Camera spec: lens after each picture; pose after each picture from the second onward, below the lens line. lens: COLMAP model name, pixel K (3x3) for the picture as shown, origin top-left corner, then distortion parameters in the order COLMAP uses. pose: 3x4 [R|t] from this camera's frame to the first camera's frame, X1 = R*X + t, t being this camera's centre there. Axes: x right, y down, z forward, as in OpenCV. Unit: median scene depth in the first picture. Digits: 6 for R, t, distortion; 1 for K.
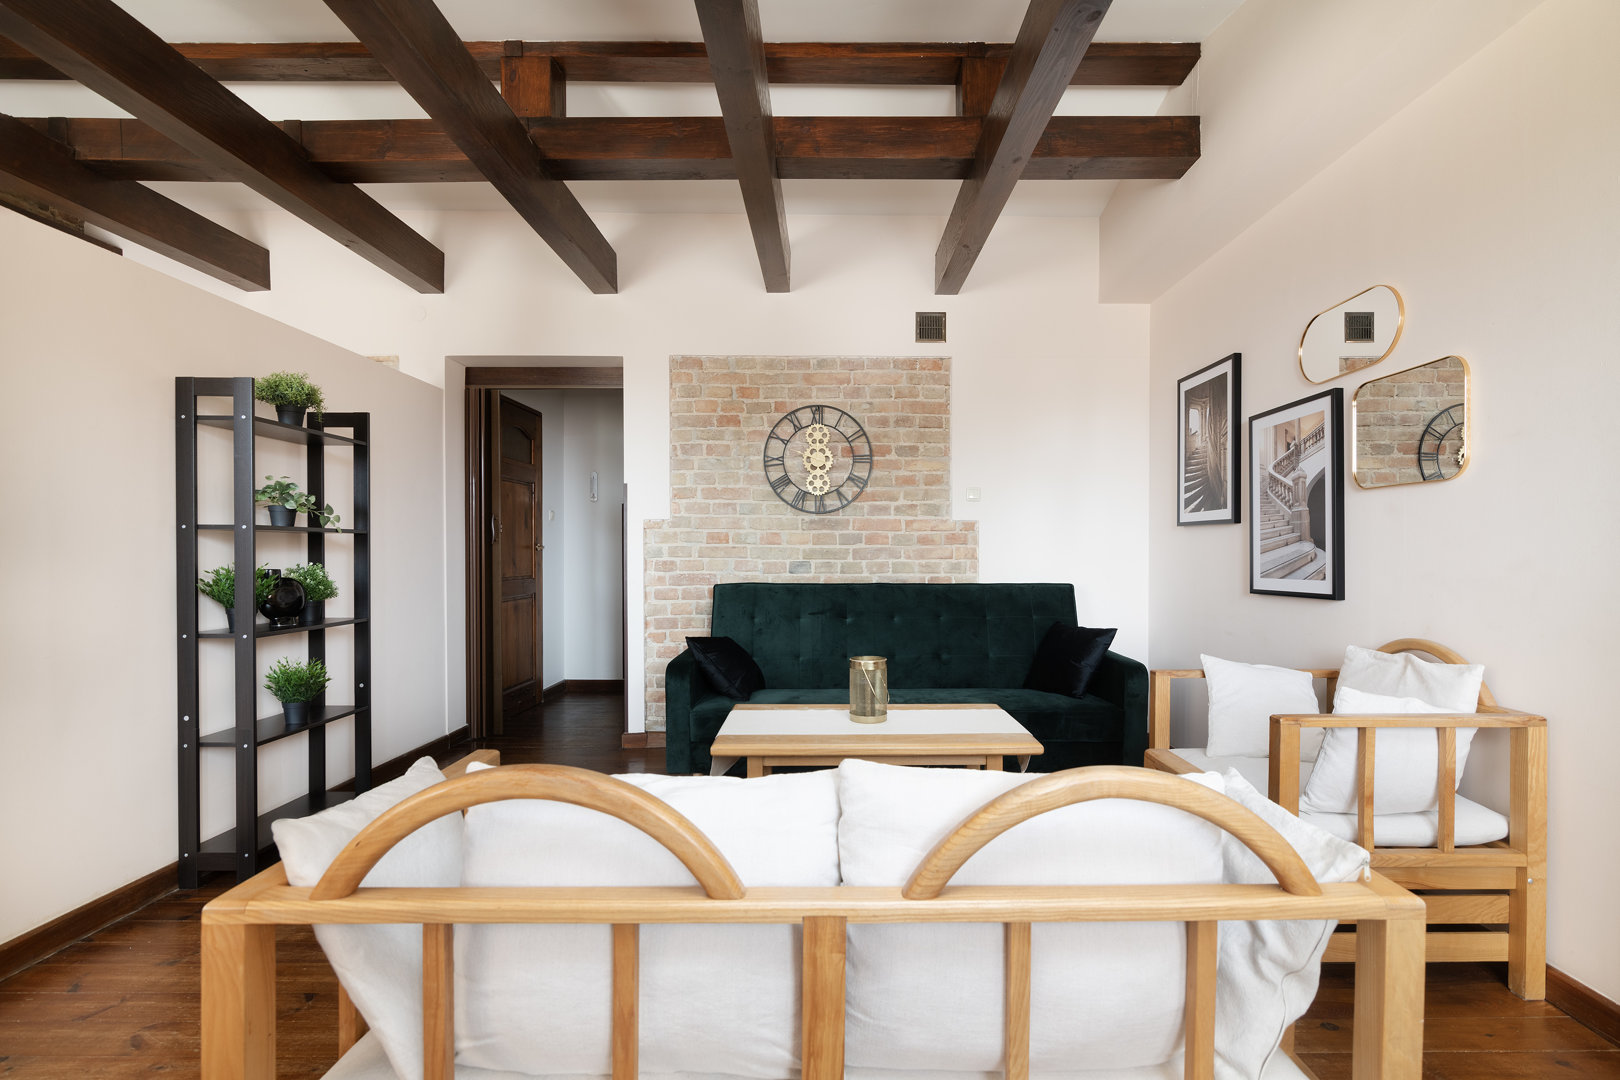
lens RADIAL K [[768.7, 0, 822.0], [0, 768.7, 577.0], [0, 0, 1]] dist [-0.002831, -0.000651]
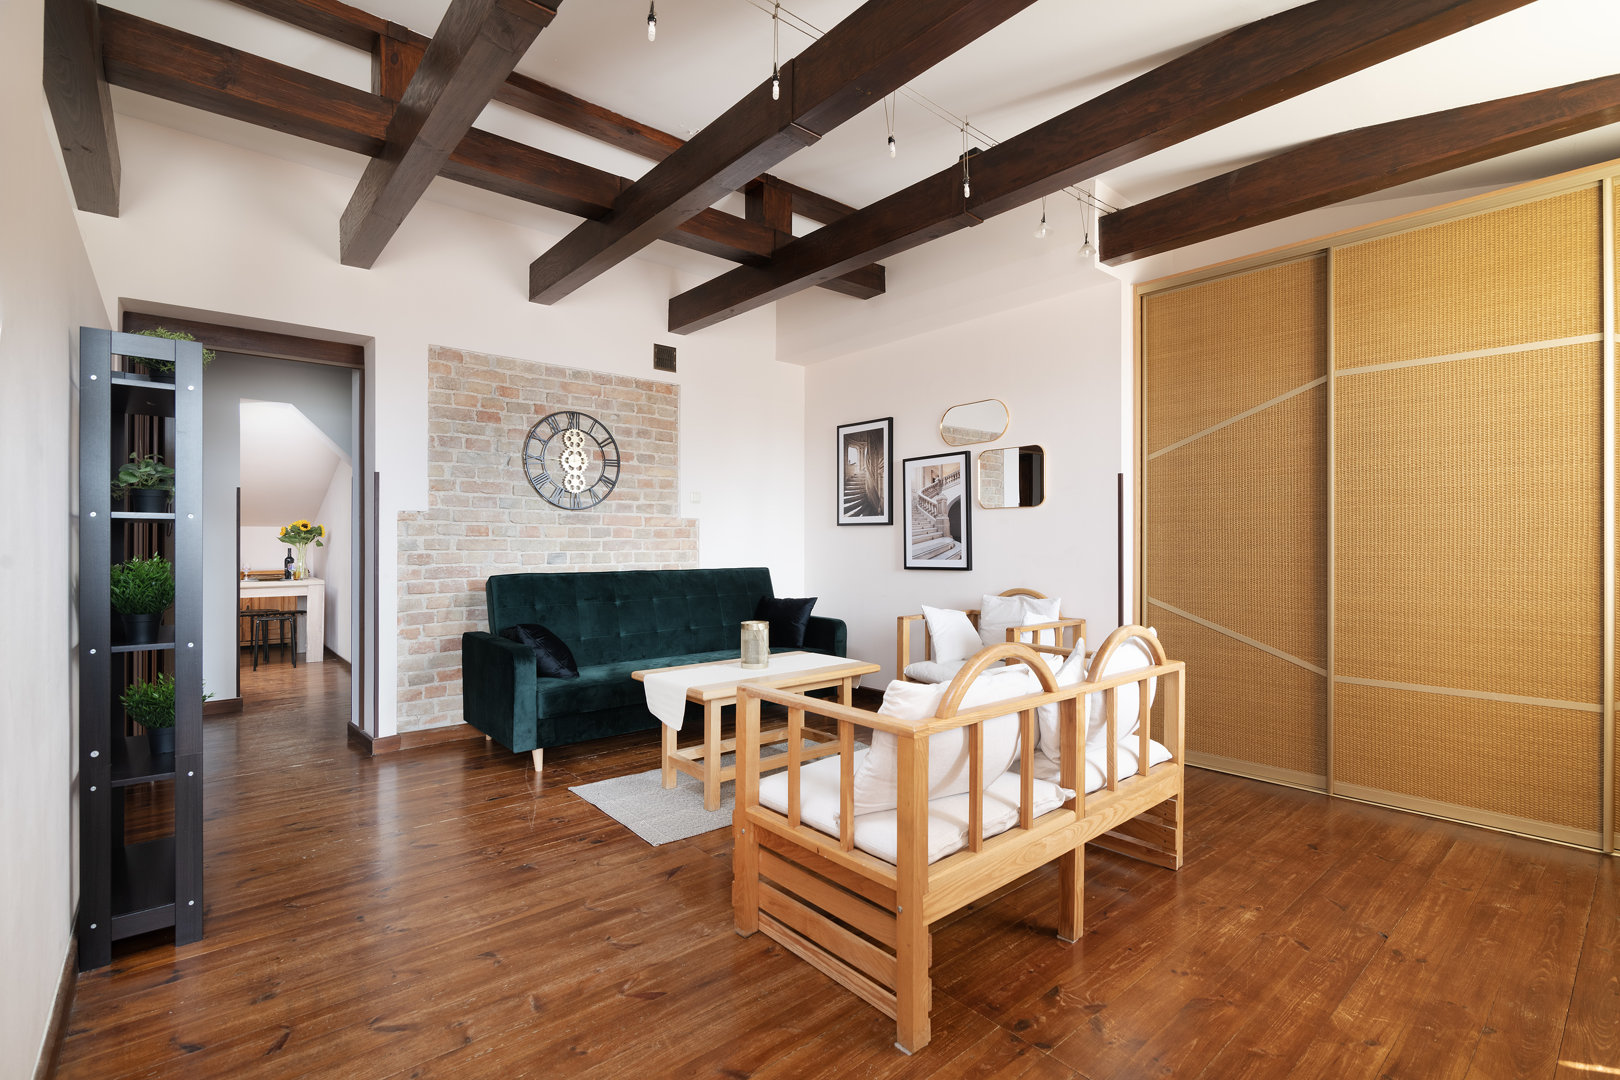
lens RADIAL K [[755.3, 0, 824.2], [0, 755.3, 575.8], [0, 0, 1]] dist [-0.002962, -0.000305]
pose [[0.750190, -0.030544, 0.660516, -0.460861], [0.023794, 0.999533, 0.019196, 0.000498], [-0.660794, 0.001316, 0.750566, -0.055138]]
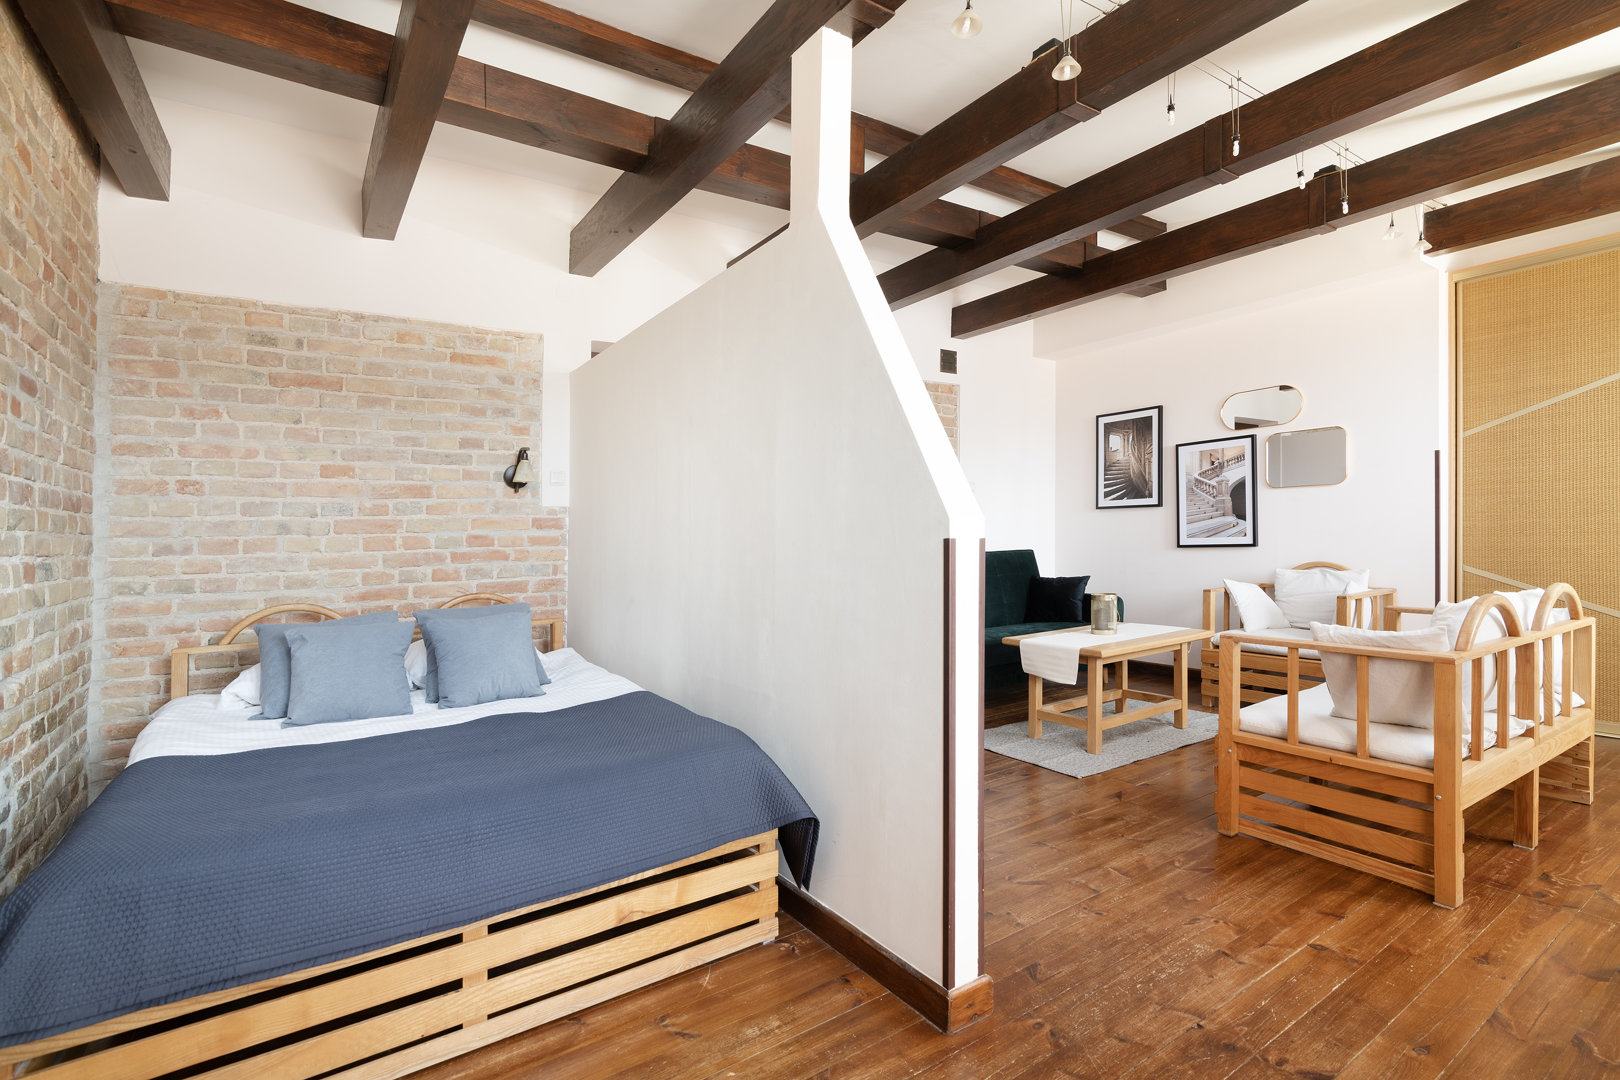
lens RADIAL K [[774.1, 0, 807.1], [0, 774.1, 573.8], [0, 0, 1]] dist [-0.001520, -0.000761]
pose [[0.824867, -0.052957, 0.562840, -0.831051], [0.047290, 0.998577, 0.024650, -0.001175], [-0.563345, 0.006284, 0.826198, 0.029420]]
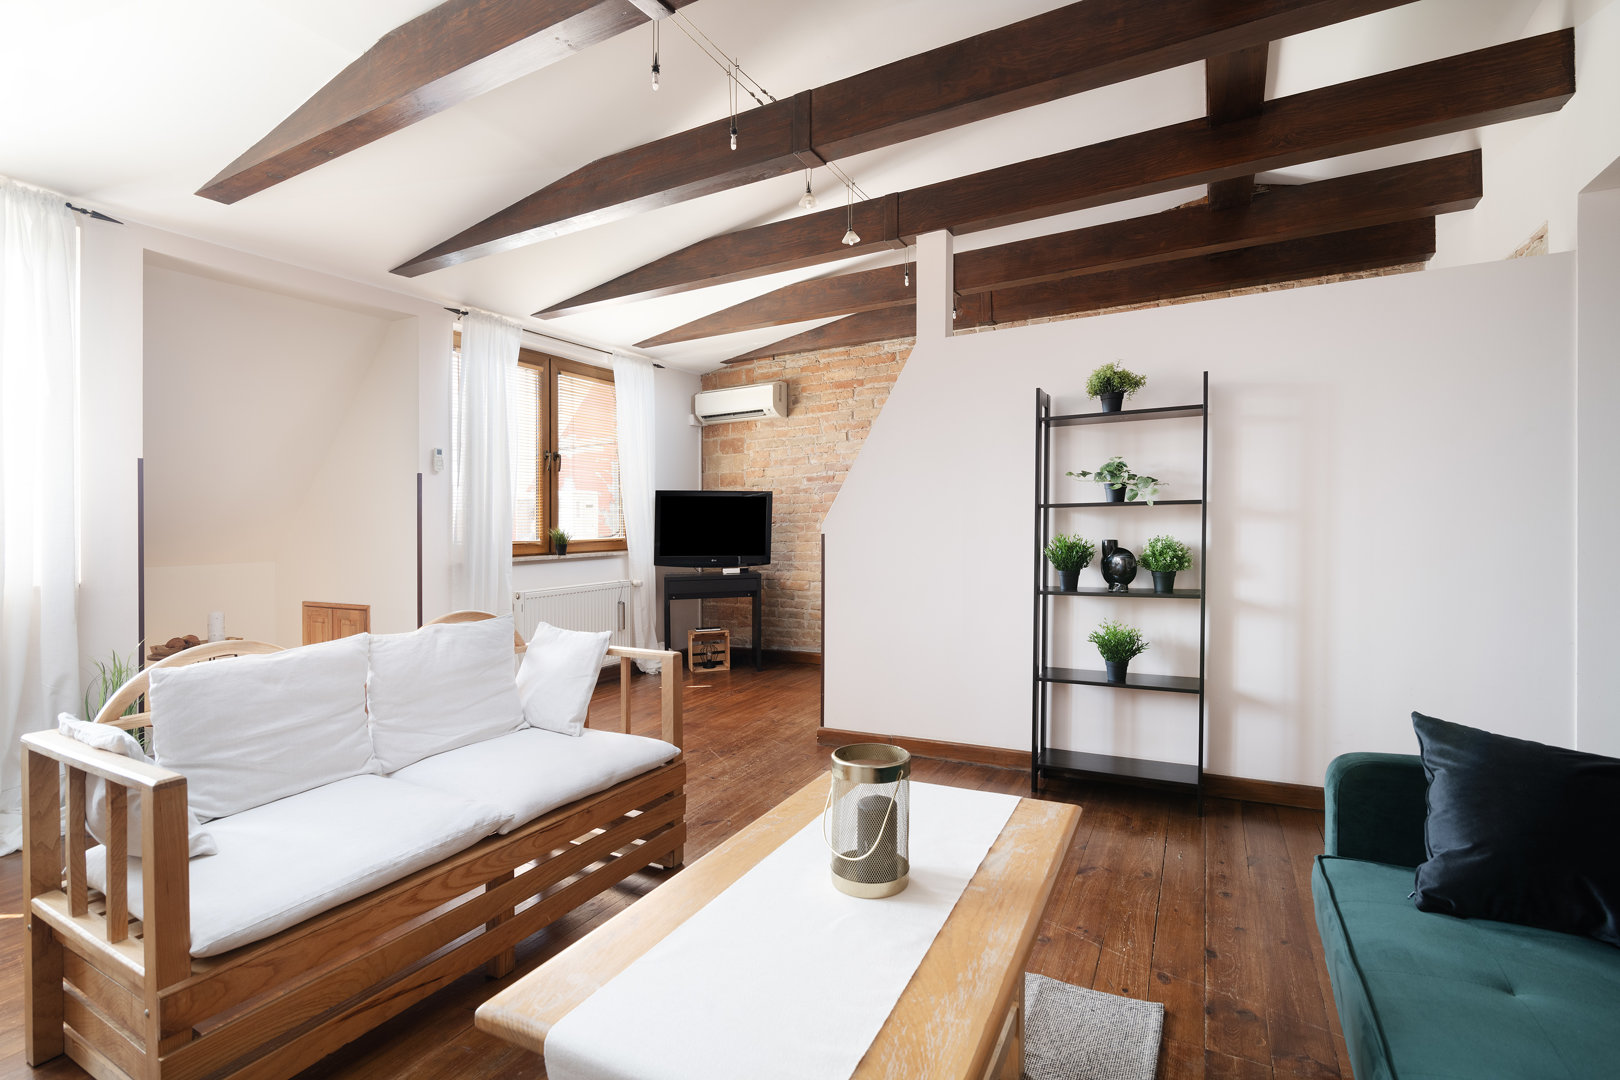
lens RADIAL K [[760.4, 0, 810.0], [0, 760.4, 540.0], [0, 0, 1]] dist [0.001659, 0.000164]
pose [[-0.474080, 0.020378, -0.880246, 0.315822], [-0.013813, 0.999437, 0.030576, -0.025578], [0.880374, 0.026654, -0.473531, 0.760614]]
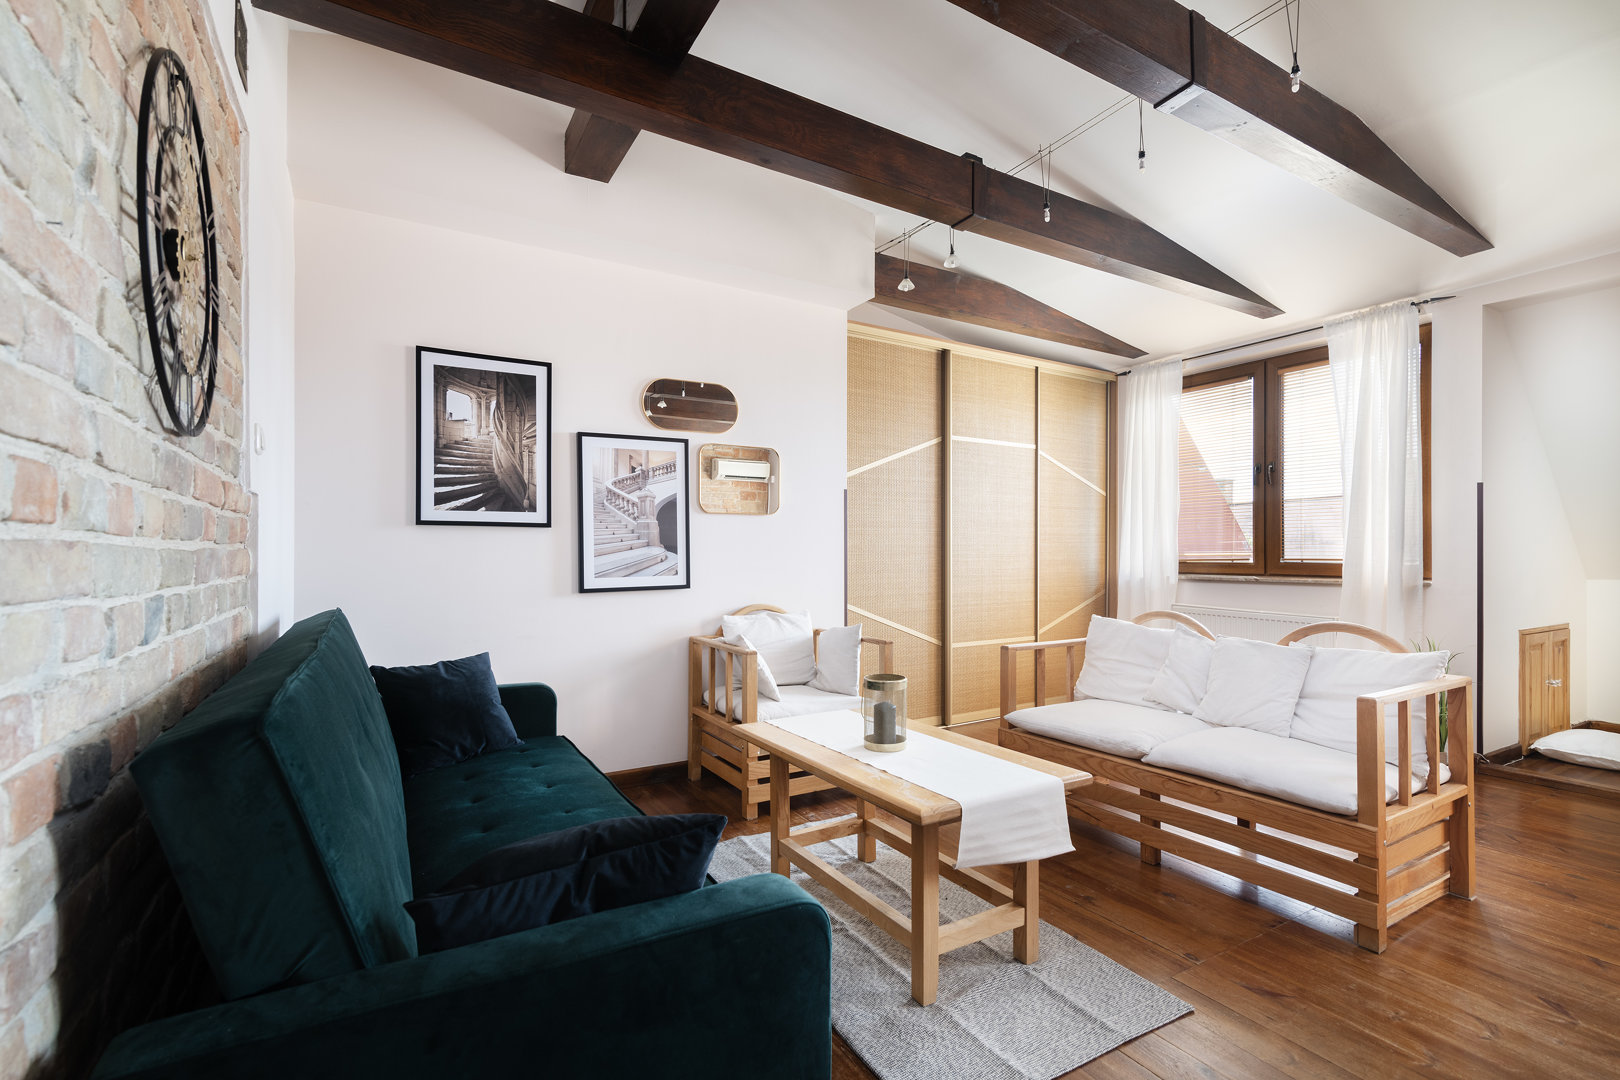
lens RADIAL K [[728.4, 0, 801.3], [0, 728.4, 580.8], [0, 0, 1]] dist [-0.000233, 0.000082]
pose [[-0.521983, -0.033958, 0.852279, -0.374362], [0.031237, 0.997776, 0.058886, -0.035772], [-0.852383, 0.057360, -0.519762, 0.959836]]
